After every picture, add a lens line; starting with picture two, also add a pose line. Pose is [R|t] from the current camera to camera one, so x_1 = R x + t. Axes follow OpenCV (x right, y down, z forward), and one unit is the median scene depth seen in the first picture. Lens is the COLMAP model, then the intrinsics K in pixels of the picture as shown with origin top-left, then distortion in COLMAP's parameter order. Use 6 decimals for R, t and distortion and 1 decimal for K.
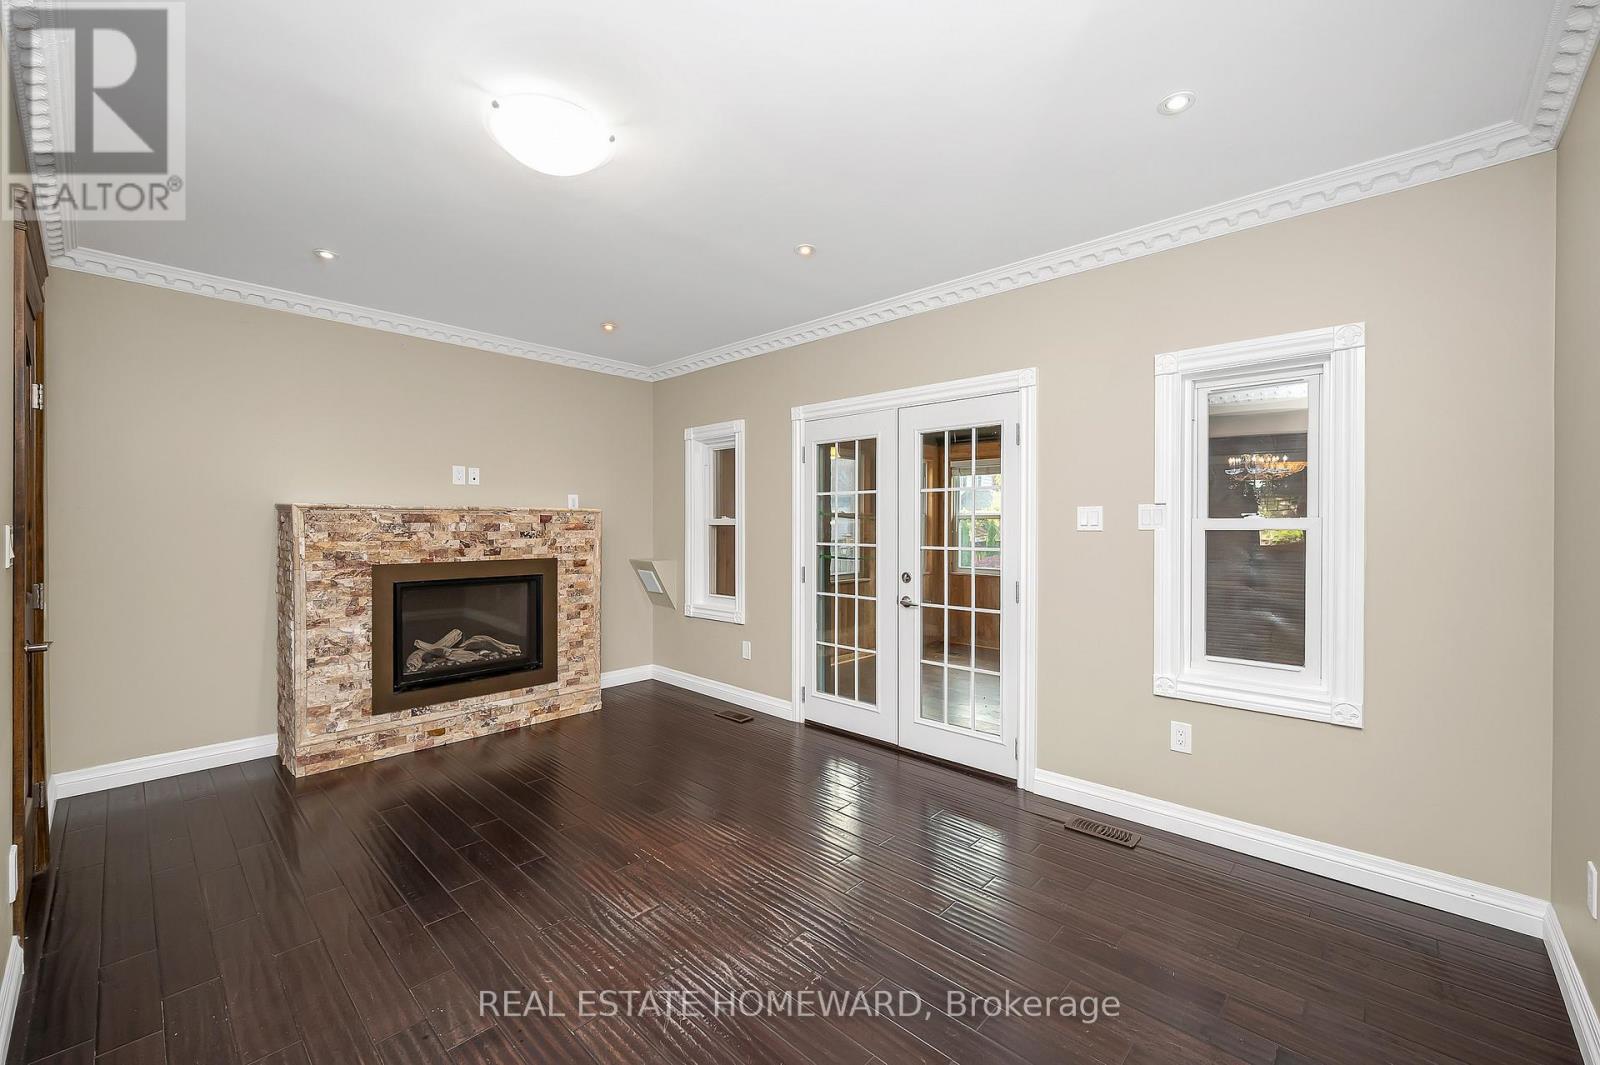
lens RADIAL K [[647.4, 0, 819.7], [0, 647.4, 536.6], [0, 0, 1]] dist [-0.005103, 0.001044]
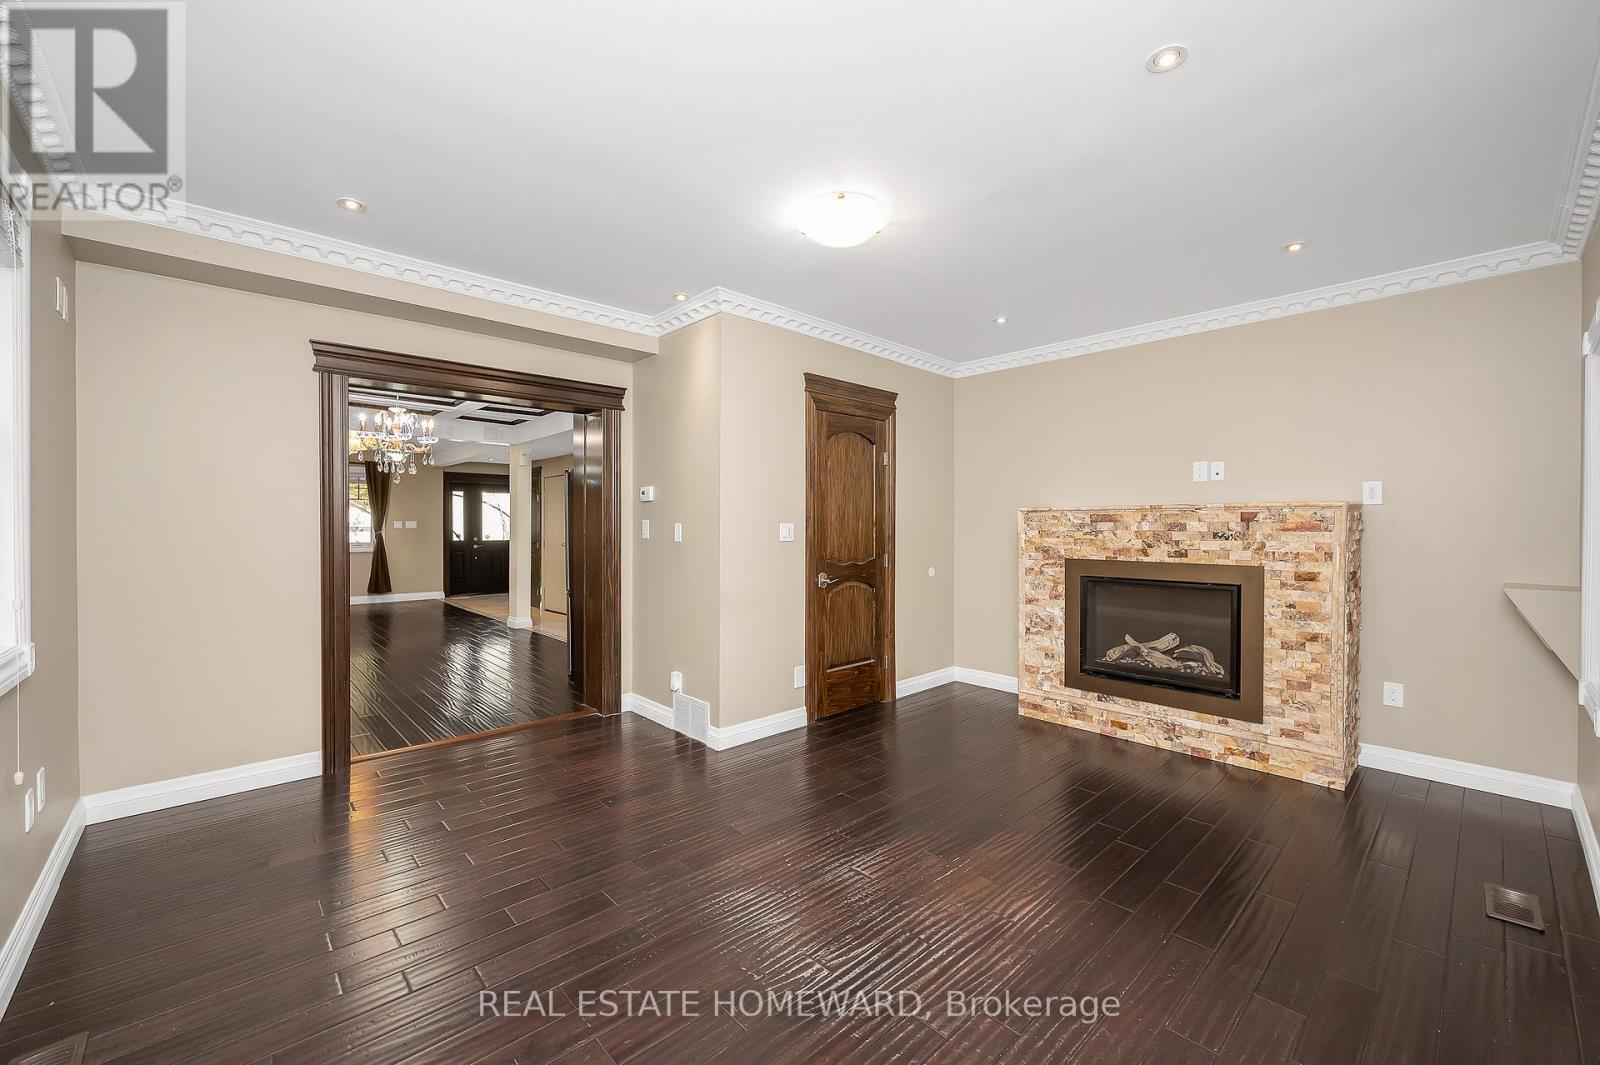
lens RADIAL K [[647.4, 0, 791.6], [0, 647.4, 536.6], [0, 0, 1]] dist [-0.005103, 0.001044]
pose [[-0.107045, 0.013097, -0.994168, 0.463560], [-0.022445, 0.999627, 0.015585, -0.002587], [0.994001, 0.023983, -0.106711, 0.550862]]
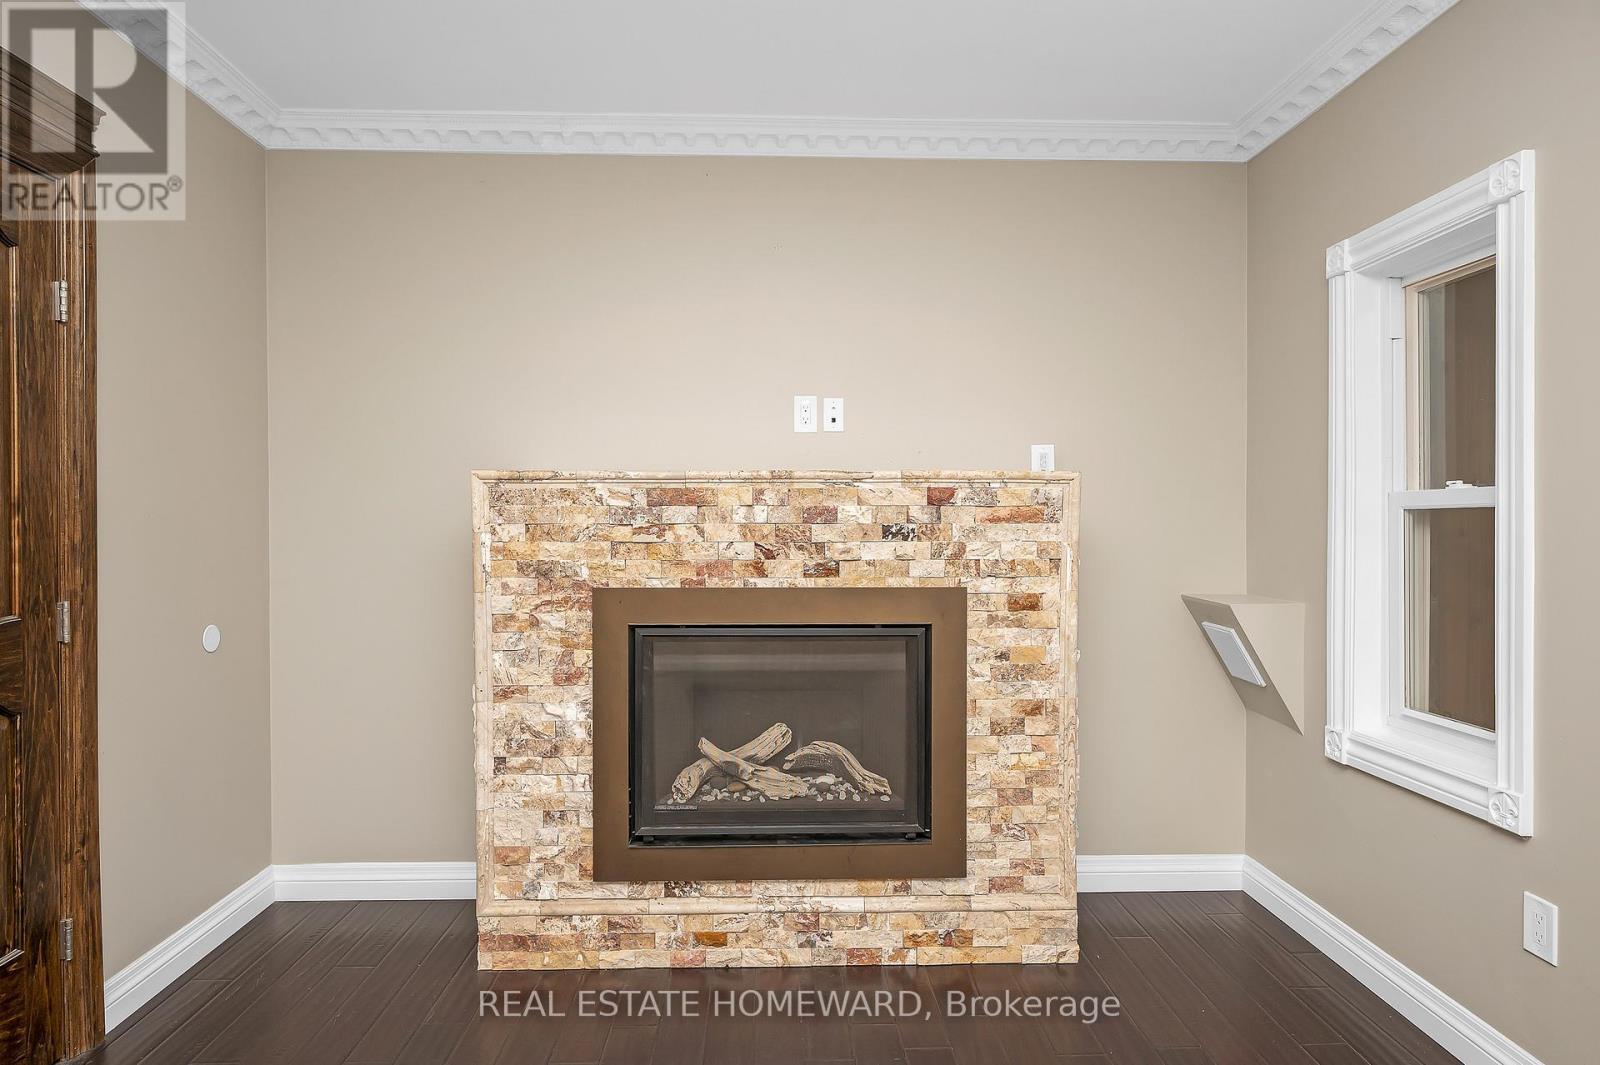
lens RADIAL K [[900.5, 0, 792.5], [0, 900.5, 527.9], [0, 0, 1]] dist [-0.004749, -0.000629]
pose [[0.686278, -0.000016, -0.727340, -0.057493], [-0.011810, 0.999868, -0.011165, 0.001869], [0.727244, 0.016252, 0.686187, 0.546642]]
